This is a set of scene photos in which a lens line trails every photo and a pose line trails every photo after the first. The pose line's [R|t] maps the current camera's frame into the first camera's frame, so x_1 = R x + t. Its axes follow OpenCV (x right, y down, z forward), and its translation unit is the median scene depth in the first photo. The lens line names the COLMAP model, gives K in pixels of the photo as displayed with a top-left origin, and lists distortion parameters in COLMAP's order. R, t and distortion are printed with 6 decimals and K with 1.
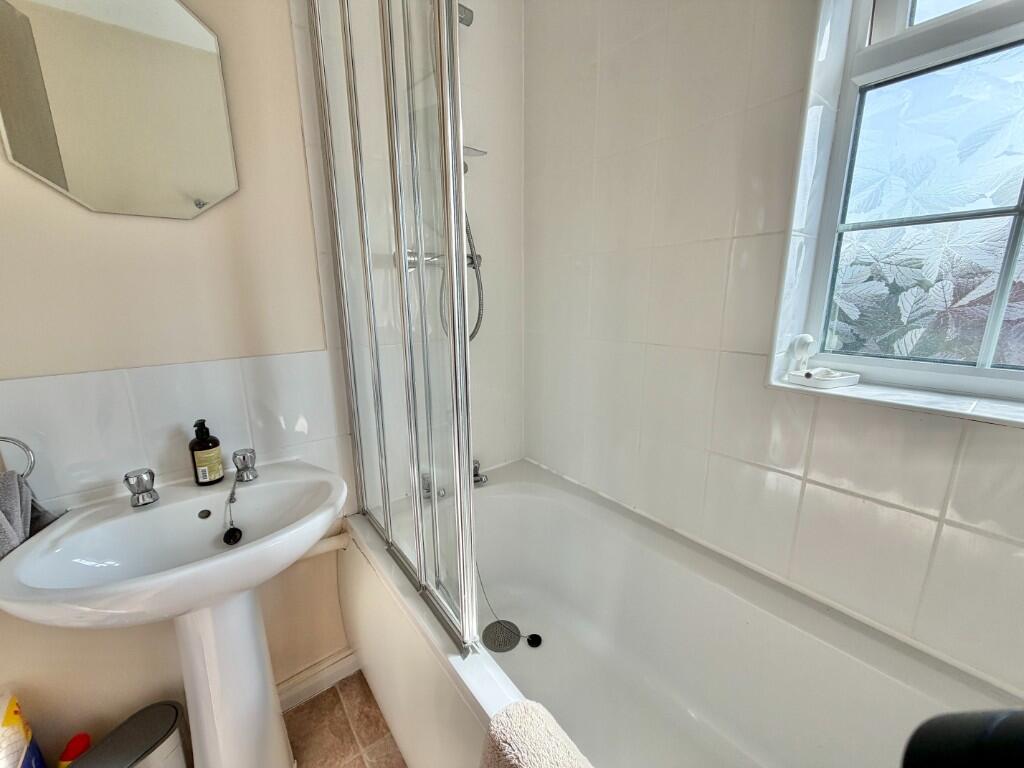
lens RADIAL K [[405.4, 0, 512.0], [0, 405.4, 384.0], [0, 0, 1]] dist [0.006688, 0.000056]
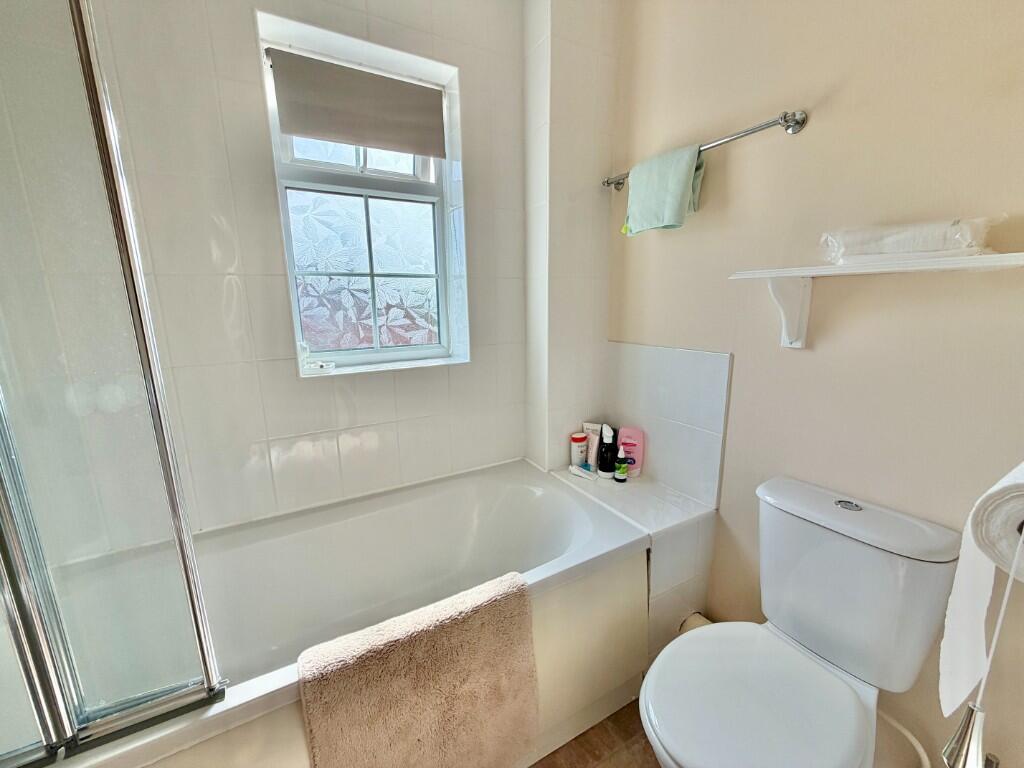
lens RADIAL K [[405.4, 0, 512.0], [0, 405.4, 384.0], [0, 0, 1]] dist [0.006688, 0.000056]
pose [[0.134743, -0.201127, 0.970254, -0.699305], [0.225592, 0.959695, 0.167609, -0.050898], [-0.964859, 0.196298, 0.174685, 0.008826]]
